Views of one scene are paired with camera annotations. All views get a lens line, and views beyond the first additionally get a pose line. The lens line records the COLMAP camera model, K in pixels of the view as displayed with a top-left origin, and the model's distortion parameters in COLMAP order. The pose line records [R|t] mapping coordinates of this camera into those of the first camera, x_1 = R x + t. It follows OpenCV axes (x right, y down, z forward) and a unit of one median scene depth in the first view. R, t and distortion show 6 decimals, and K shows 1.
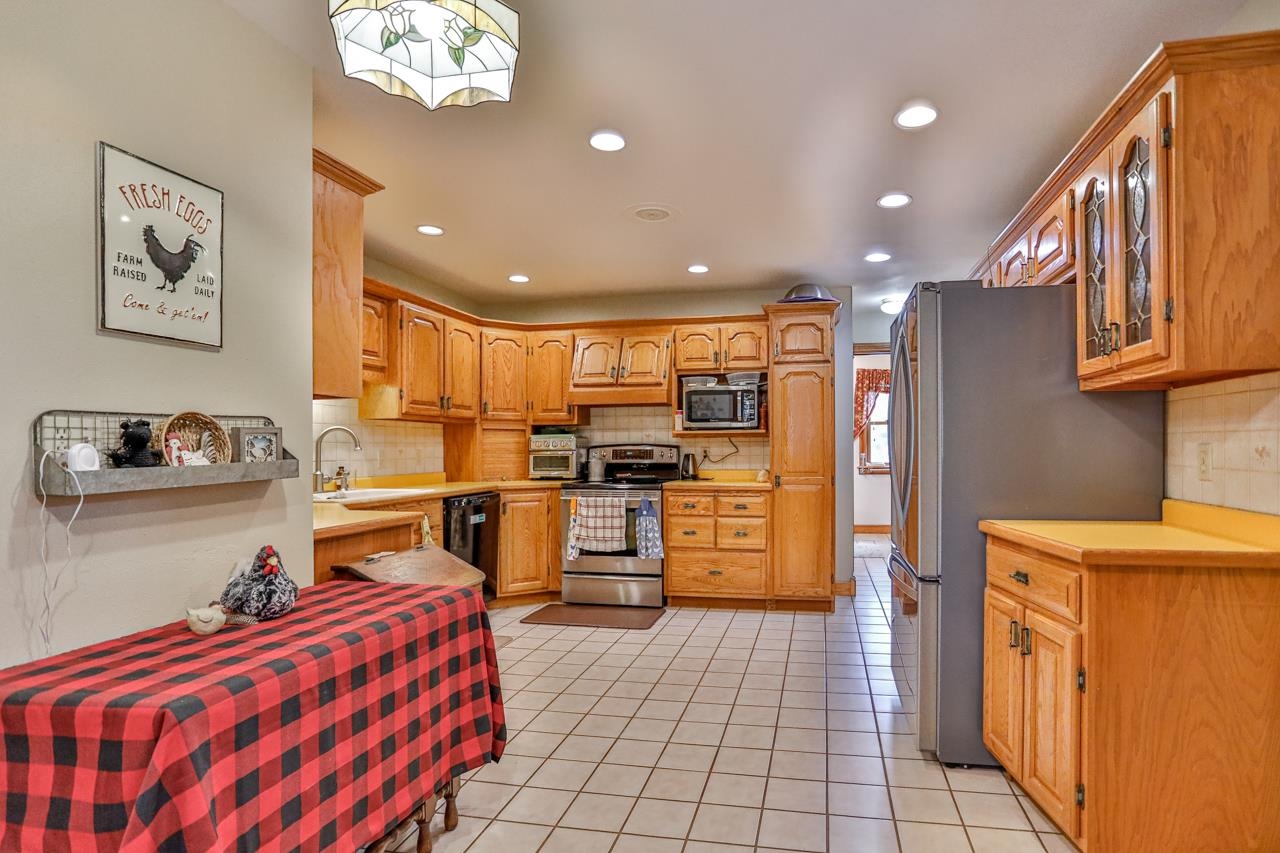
lens RADIAL K [[630.9, 0, 694.9], [0, 630.9, 455.6], [0, 0, 1]] dist [-0.041642, 0.016936]
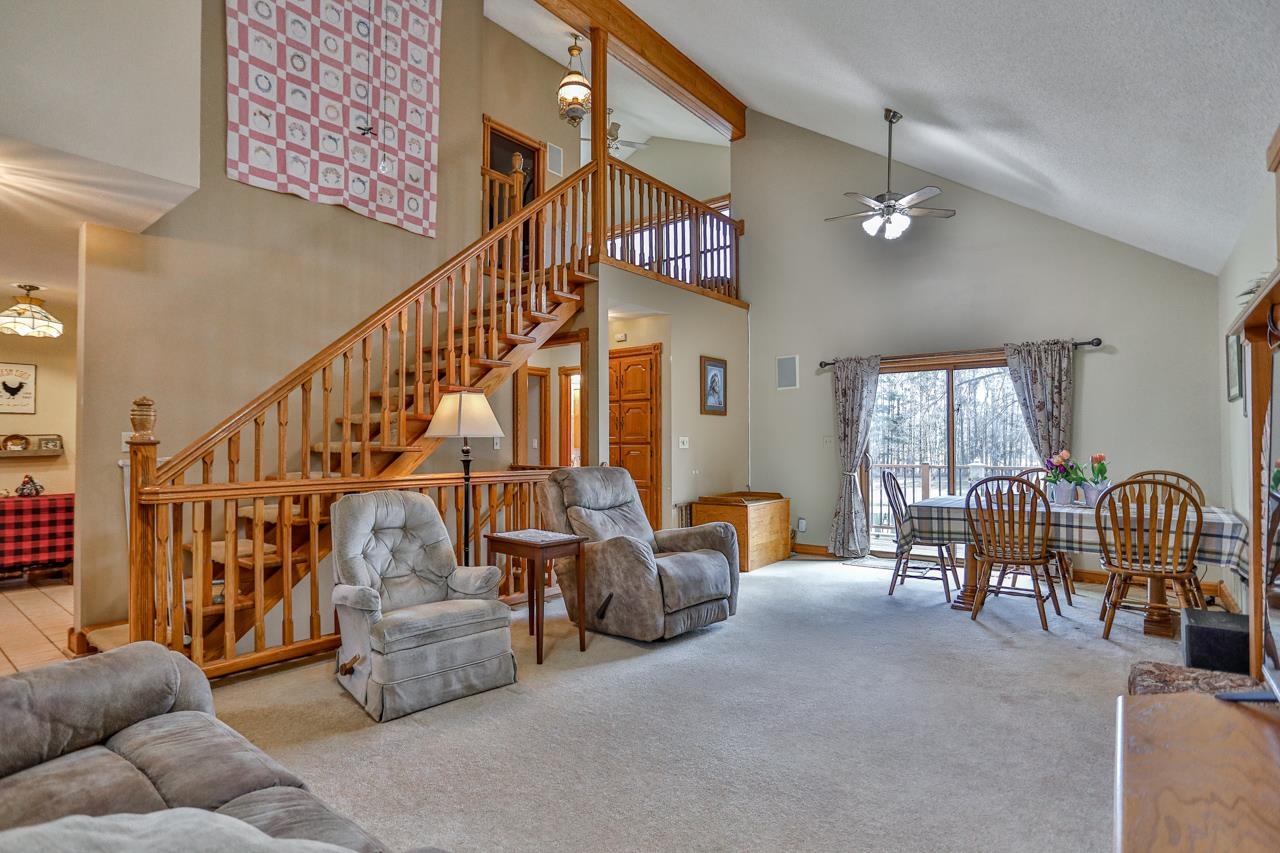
lens RADIAL K [[630.9, 0, 624.9], [0, 630.9, 434.7], [0, 0, 1]] dist [-0.041642, 0.016936]
pose [[0.885985, -0.001779, -0.463711, 1.279958], [-0.009483, 0.999714, -0.021954, -0.008967], [0.463617, 0.023849, 0.885715, -0.149380]]
